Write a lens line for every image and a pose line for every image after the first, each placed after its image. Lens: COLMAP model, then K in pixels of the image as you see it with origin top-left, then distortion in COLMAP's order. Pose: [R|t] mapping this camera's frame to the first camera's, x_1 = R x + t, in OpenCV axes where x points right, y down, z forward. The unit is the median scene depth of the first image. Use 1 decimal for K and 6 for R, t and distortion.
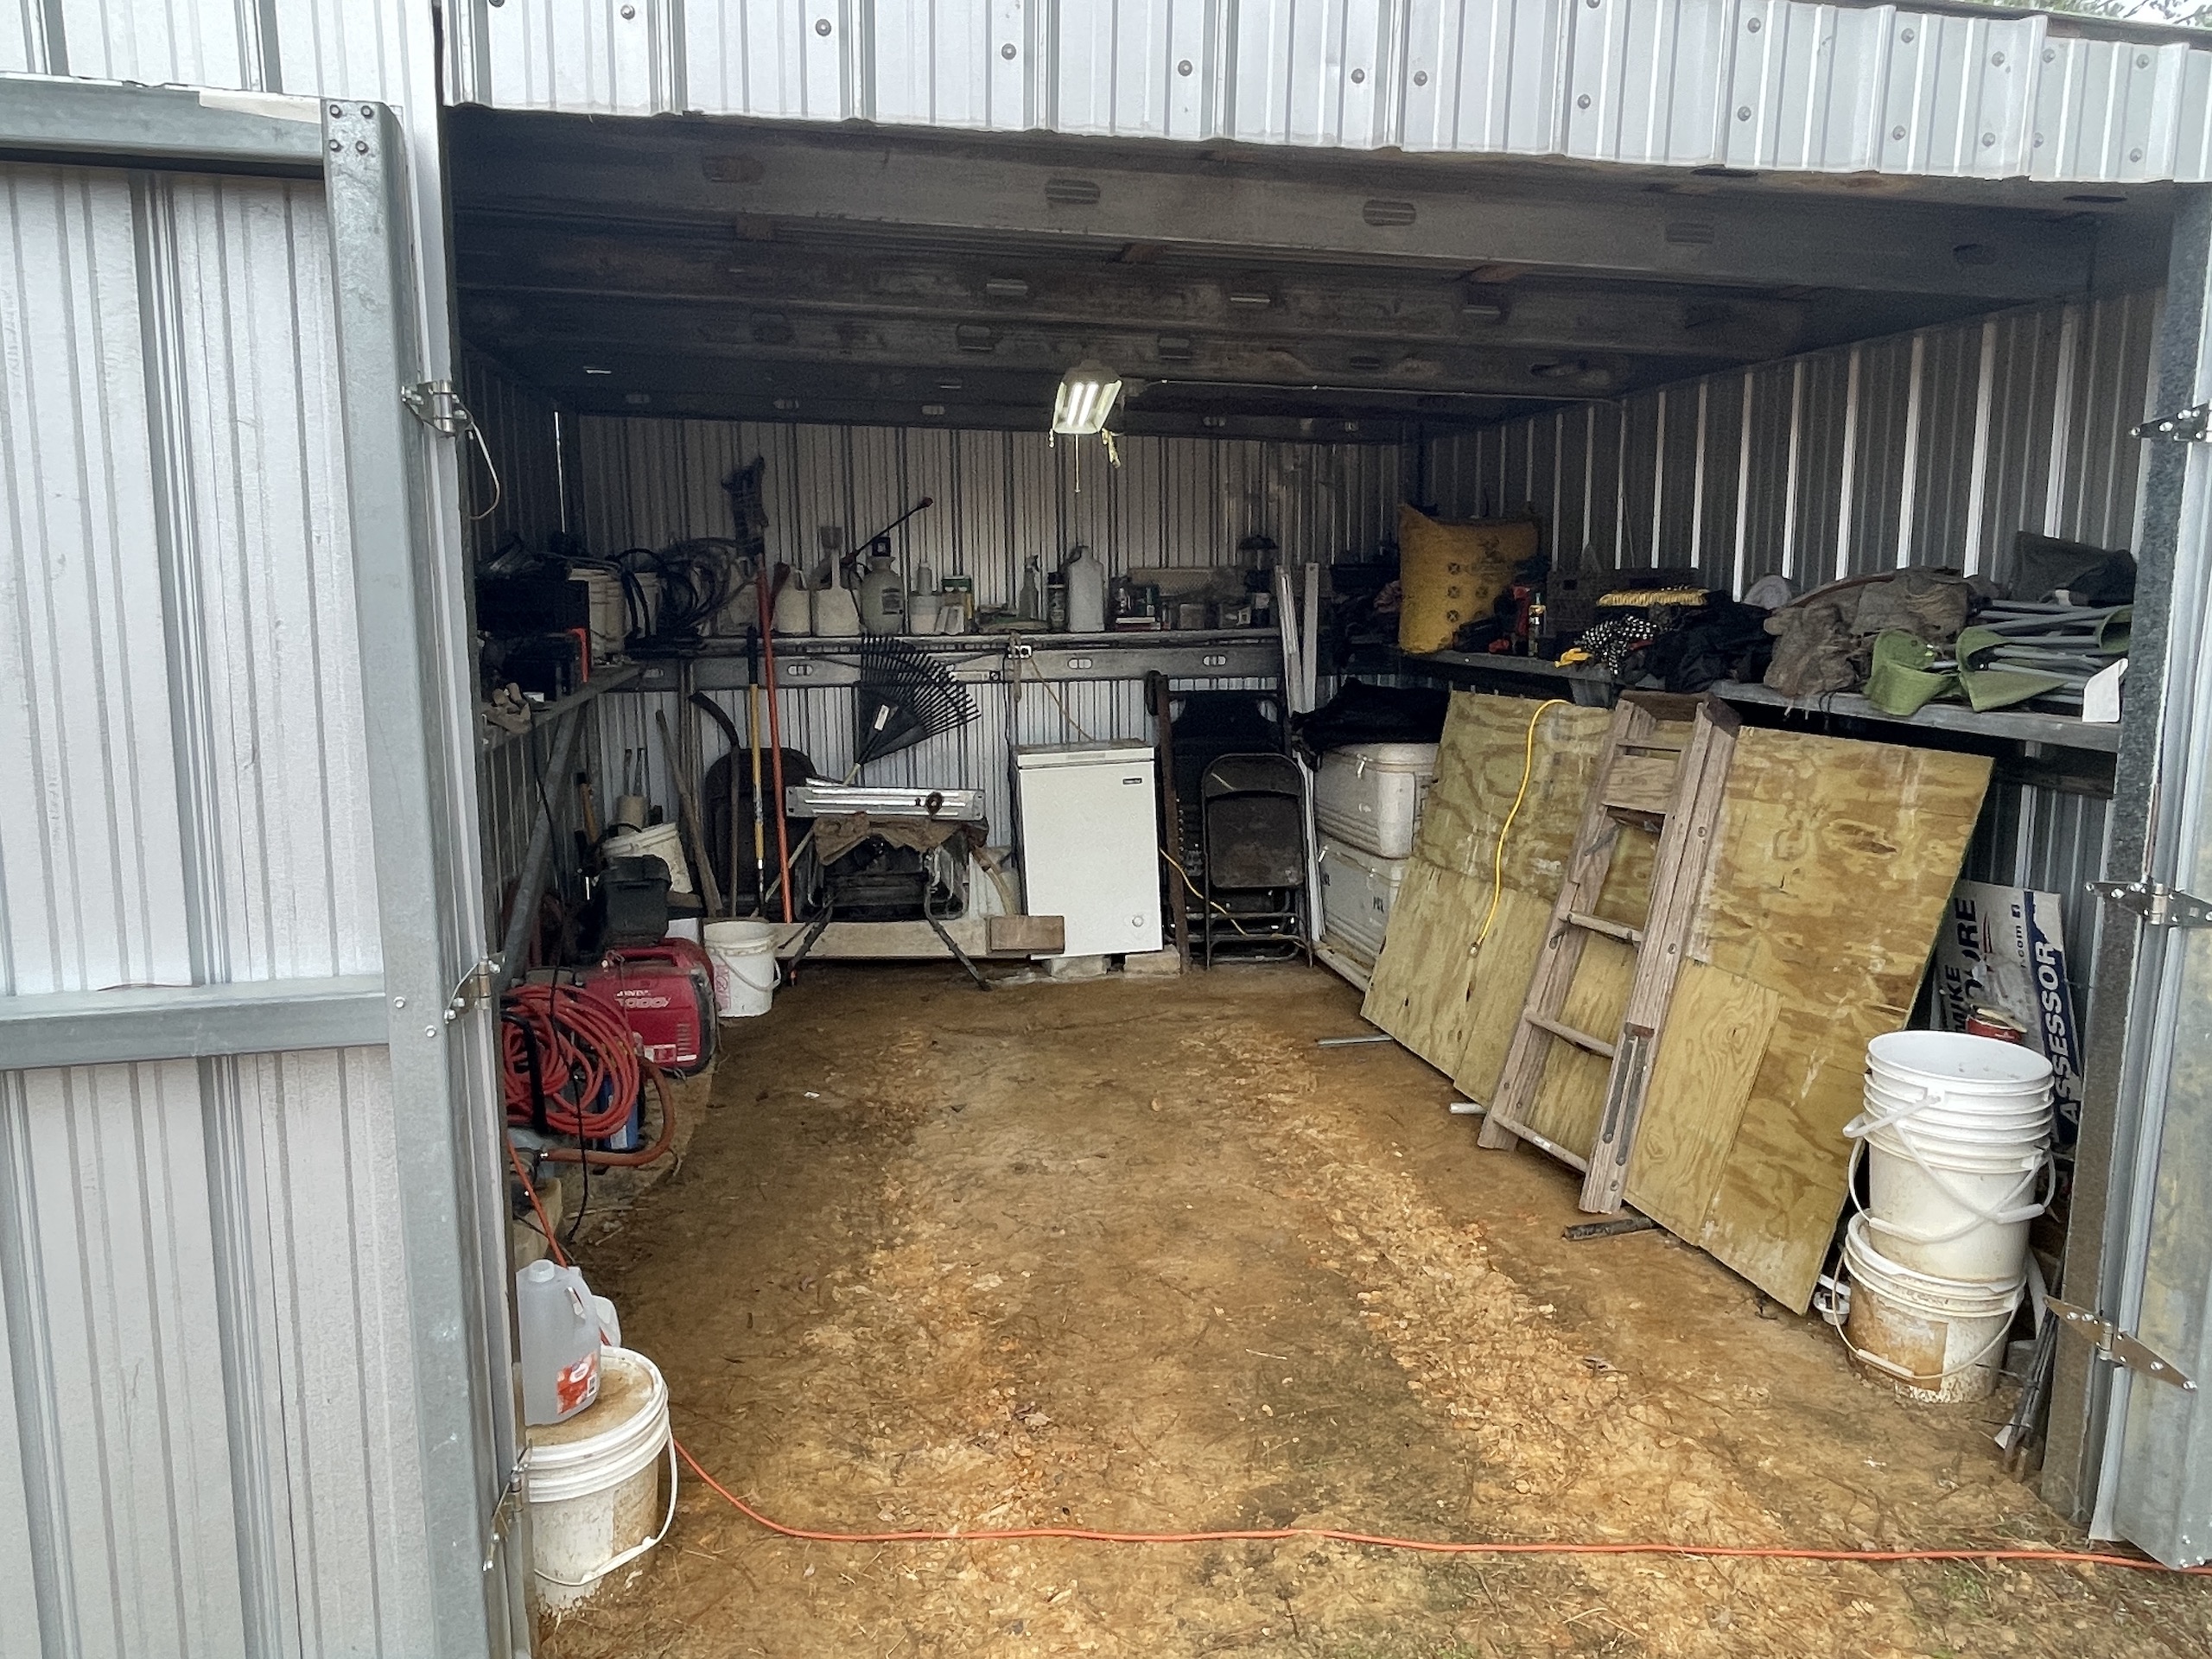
lens RADIAL K [[1516.1, 0, 1105.5], [0, 1516.1, 808.3], [0, 0, 1]] dist [-0.000690, -0.005853]
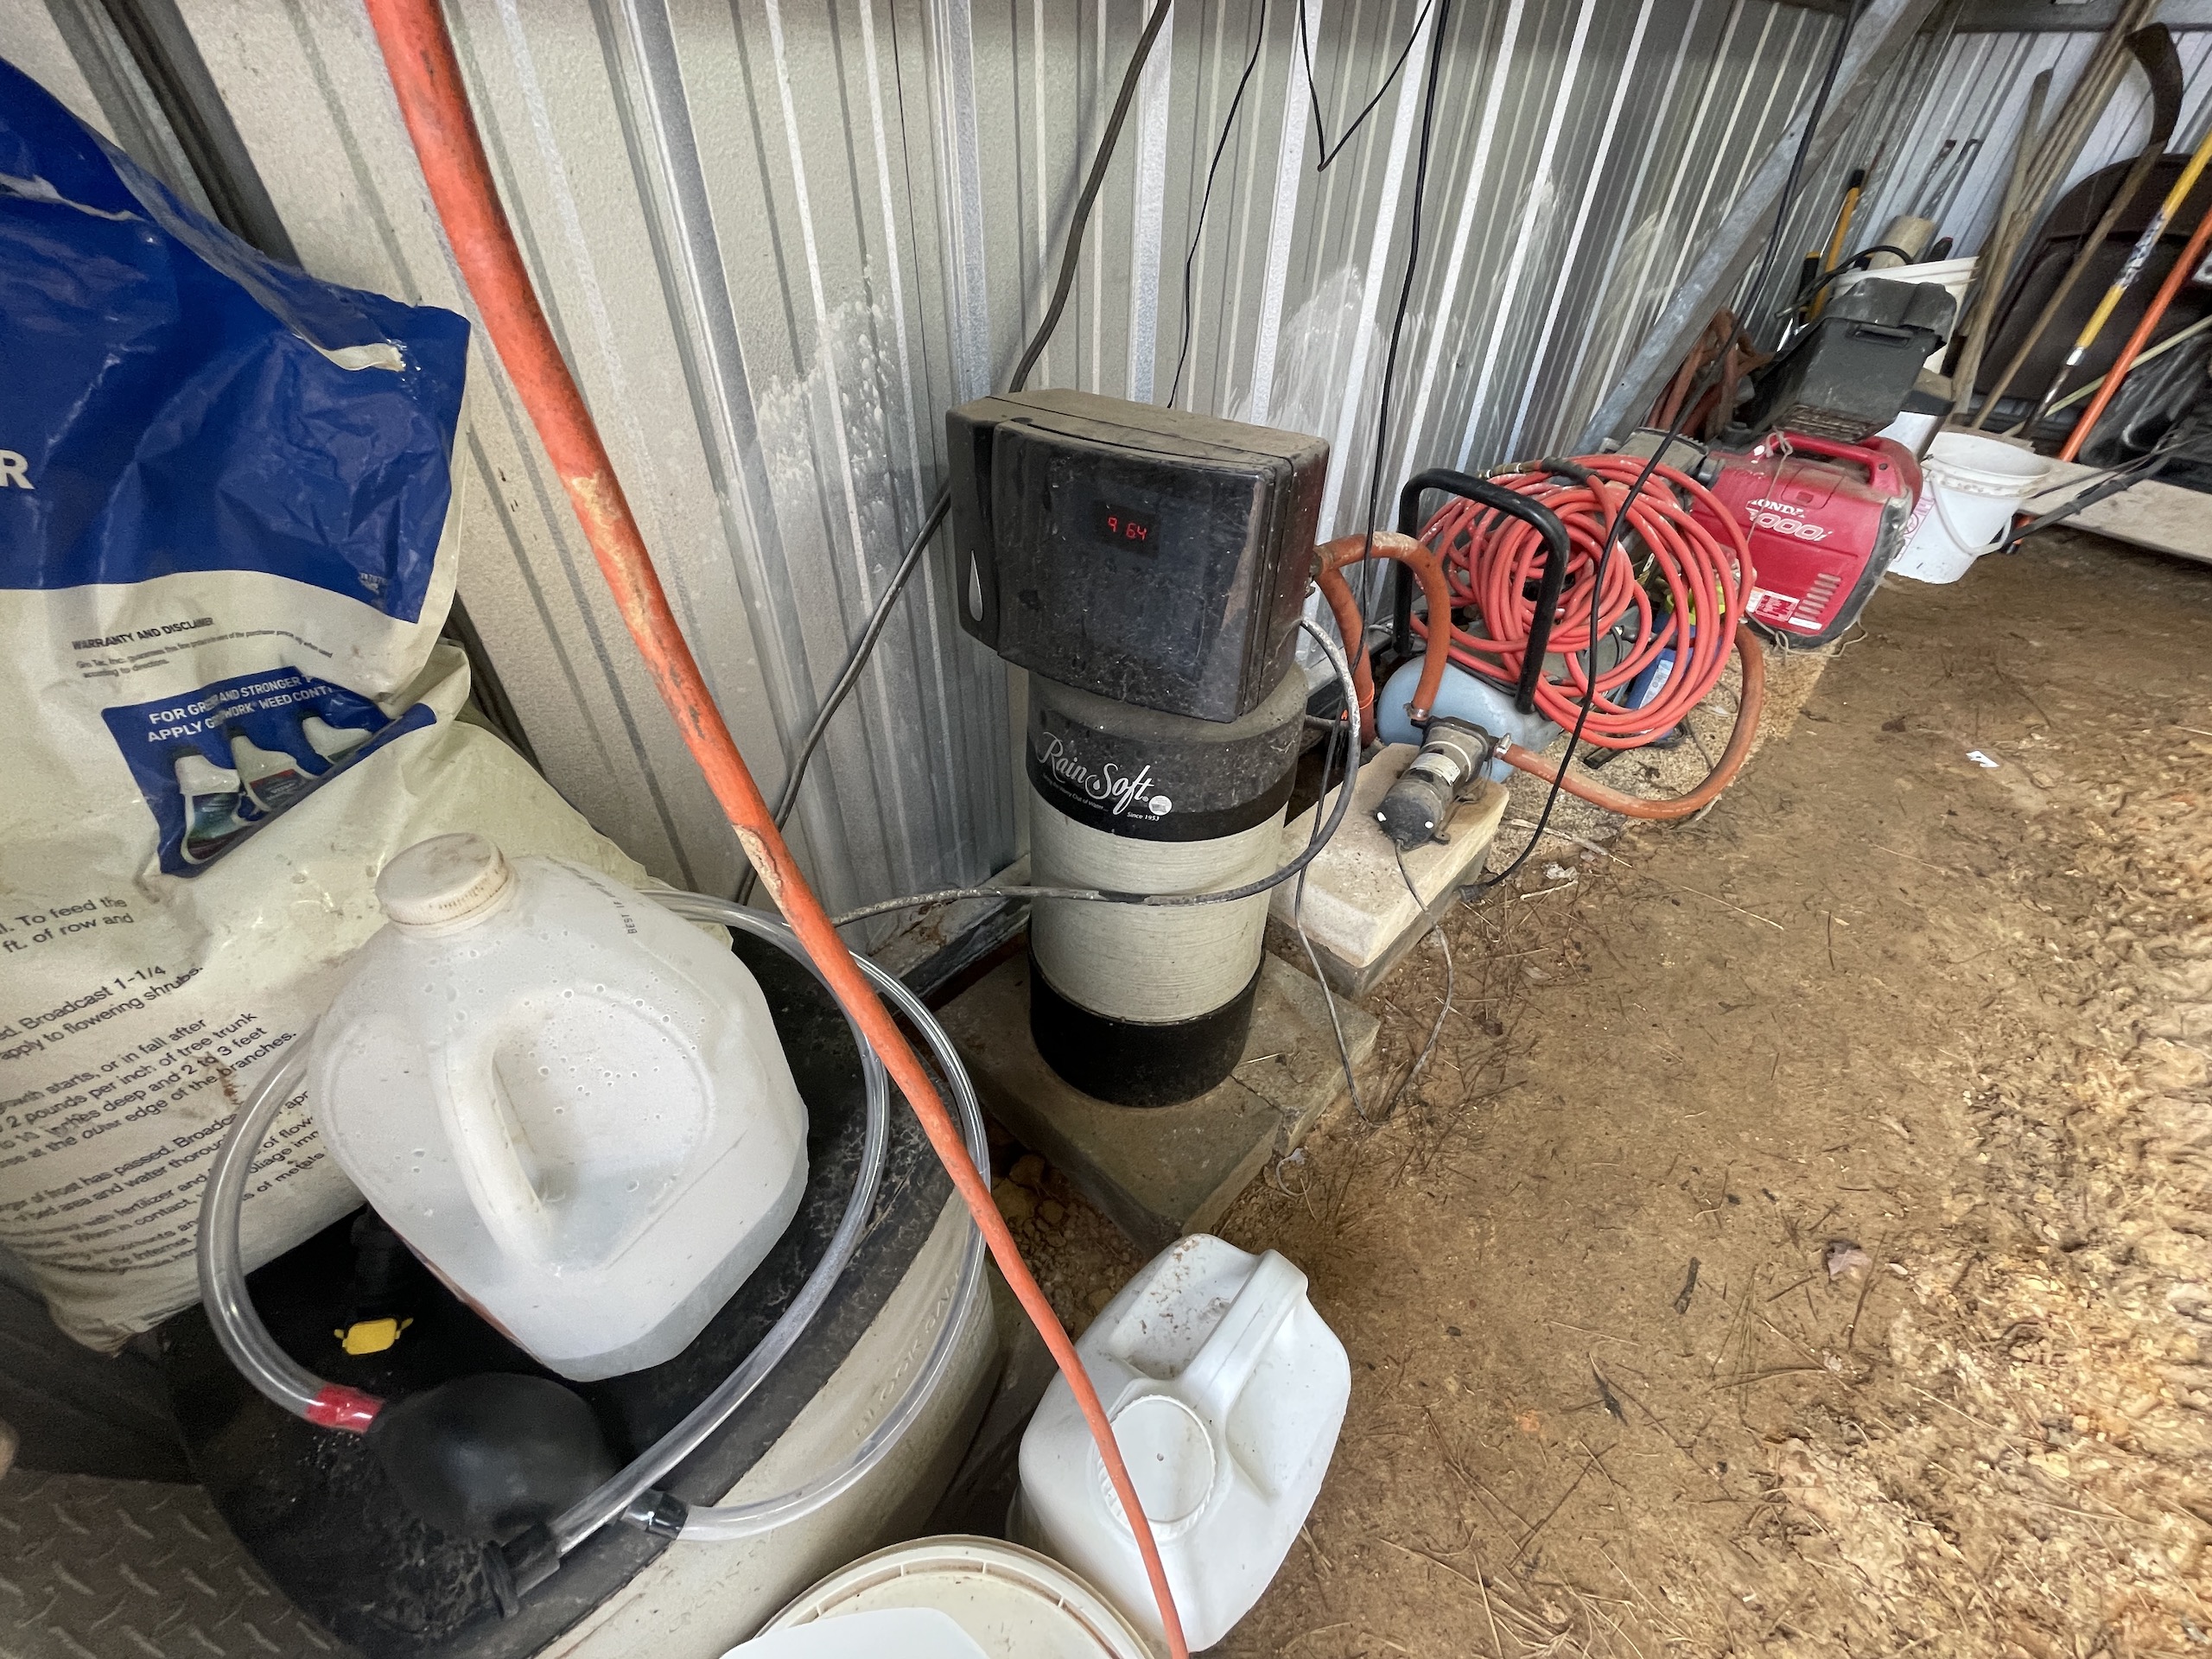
lens RADIAL K [[892.4, 0, 1112.0], [0, 892.4, 818.7], [0, 0, 1]] dist [-0.002005, -0.000565]
pose [[0.597751, 0.529163, -0.602229, -0.171631], [-0.143837, 0.809808, 0.568790, 0.049516], [0.788673, -0.253371, 0.560177, 0.492175]]
